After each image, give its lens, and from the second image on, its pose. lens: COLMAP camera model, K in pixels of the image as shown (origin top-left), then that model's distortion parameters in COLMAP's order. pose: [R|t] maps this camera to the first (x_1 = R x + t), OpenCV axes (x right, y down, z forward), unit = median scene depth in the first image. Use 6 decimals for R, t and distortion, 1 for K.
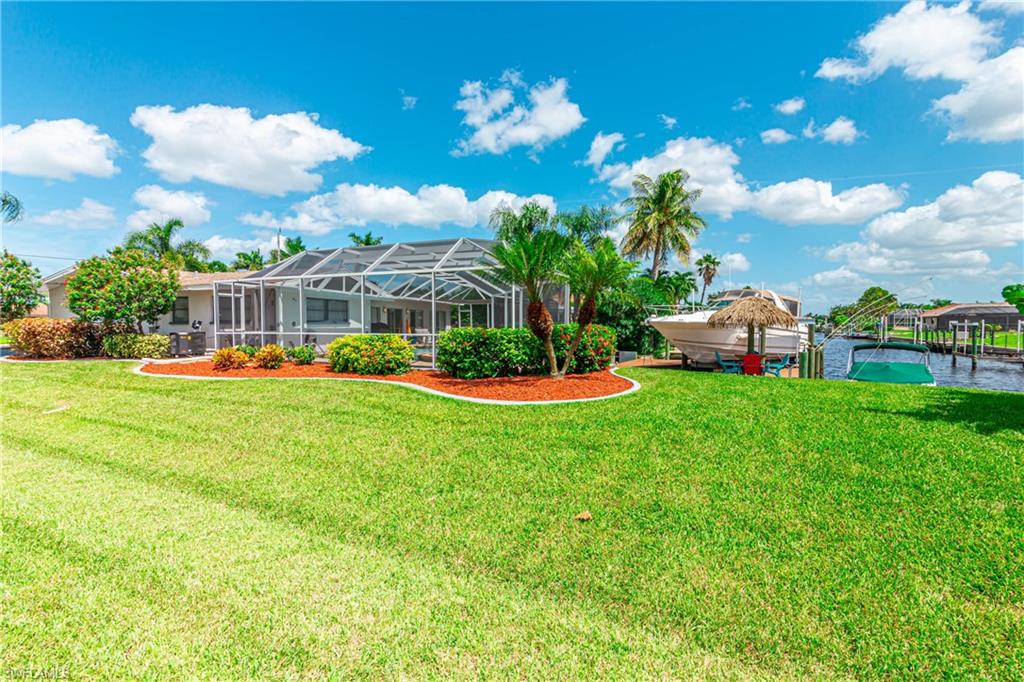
lens RADIAL K [[467.1, 0, 514.9], [0, 467.1, 341.4], [0, 0, 1]] dist [-0.000888, 0.000031]
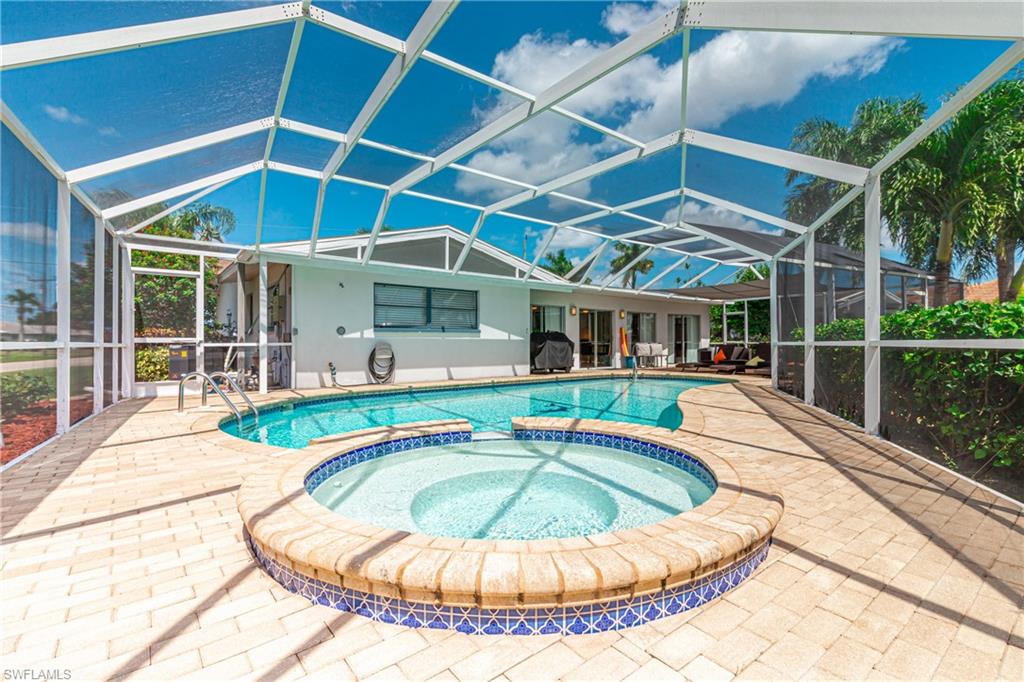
lens RADIAL K [[467.1, 0, 514.9], [0, 467.1, 341.4], [0, 0, 1]] dist [-0.000888, 0.000031]
pose [[0.812365, 0.000527, -0.583149, 0.009106], [-0.023111, 0.999243, -0.031293, -0.010024], [0.582691, 0.038898, 0.811763, 0.570204]]
